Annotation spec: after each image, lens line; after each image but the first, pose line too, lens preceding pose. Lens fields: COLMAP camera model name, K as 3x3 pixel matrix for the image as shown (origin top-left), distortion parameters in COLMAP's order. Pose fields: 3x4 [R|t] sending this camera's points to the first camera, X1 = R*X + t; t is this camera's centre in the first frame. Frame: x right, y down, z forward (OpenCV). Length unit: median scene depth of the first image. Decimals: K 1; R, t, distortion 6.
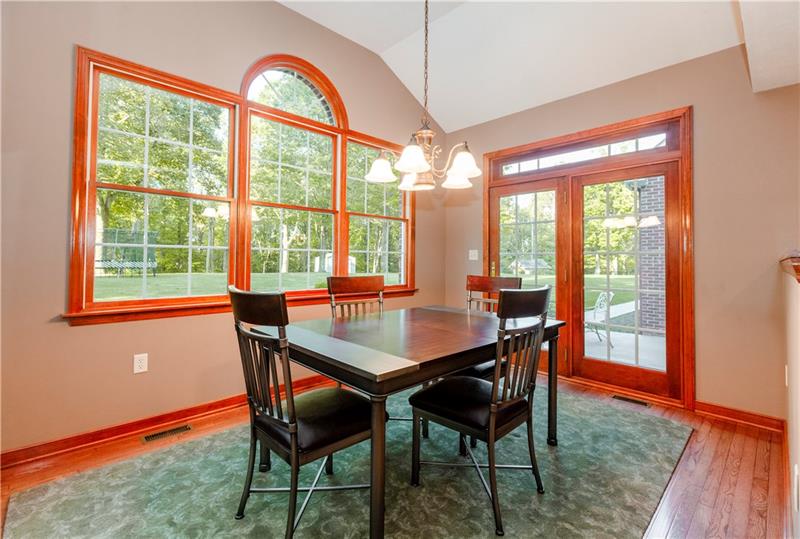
lens RADIAL K [[363.4, 0, 399.4], [0, 363.4, 251.4], [0, 0, 1]] dist [-0.000204, 0.000045]
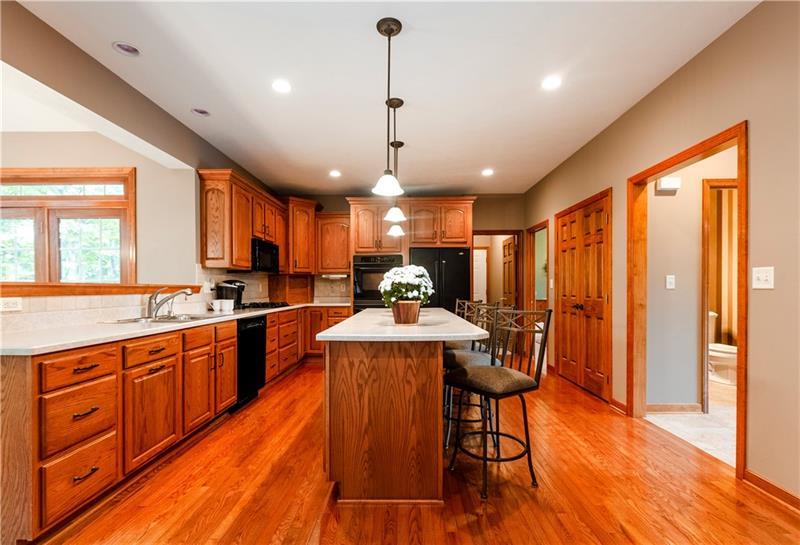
lens RADIAL K [[371.8, 0, 401.0], [0, 371.8, 289.8], [0, 0, 1]] dist [0.002181, 0.000236]
pose [[0.698165, -0.012624, 0.715825, 0.410927], [-0.009048, 0.999609, 0.026453, -0.005143], [-0.715880, -0.024945, 0.697778, -0.511409]]
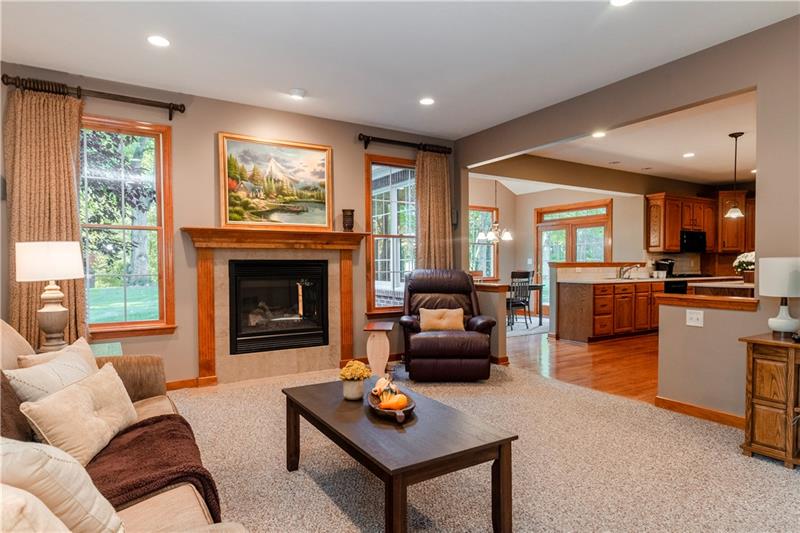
lens RADIAL K [[465.1, 0, 401.7], [0, 465.1, 278.5], [0, 0, 1]] dist [0.000586, 0.000709]
pose [[0.979779, -0.004687, -0.200026, 0.039514], [0.015320, 0.998548, 0.051645, -0.043410], [0.199493, -0.053665, 0.978429, -1.892660]]
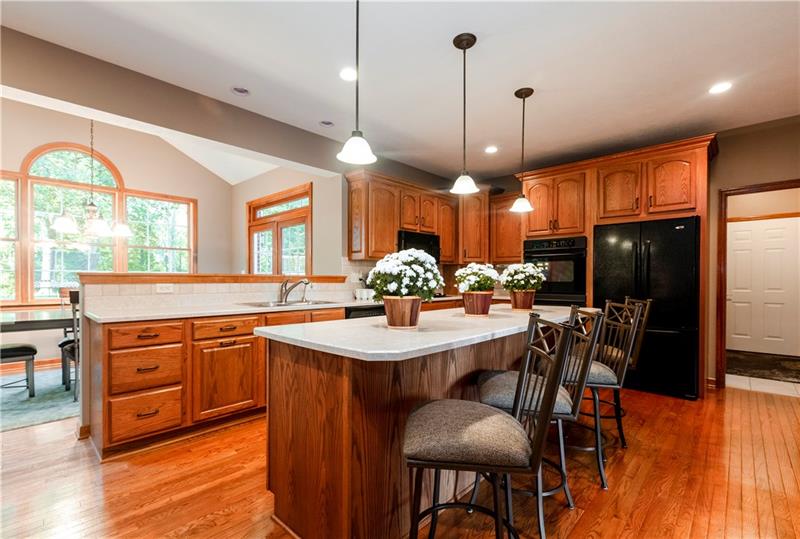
lens RADIAL K [[363.1, 0, 400.8], [0, 363.1, 281.0], [0, 0, 1]] dist [0.000988, 0.000442]
pose [[0.998269, -0.004004, 0.058677, 0.899945], [0.002229, 0.999539, 0.030272, -0.002939], [-0.058771, -0.030088, 0.997818, -0.552232]]
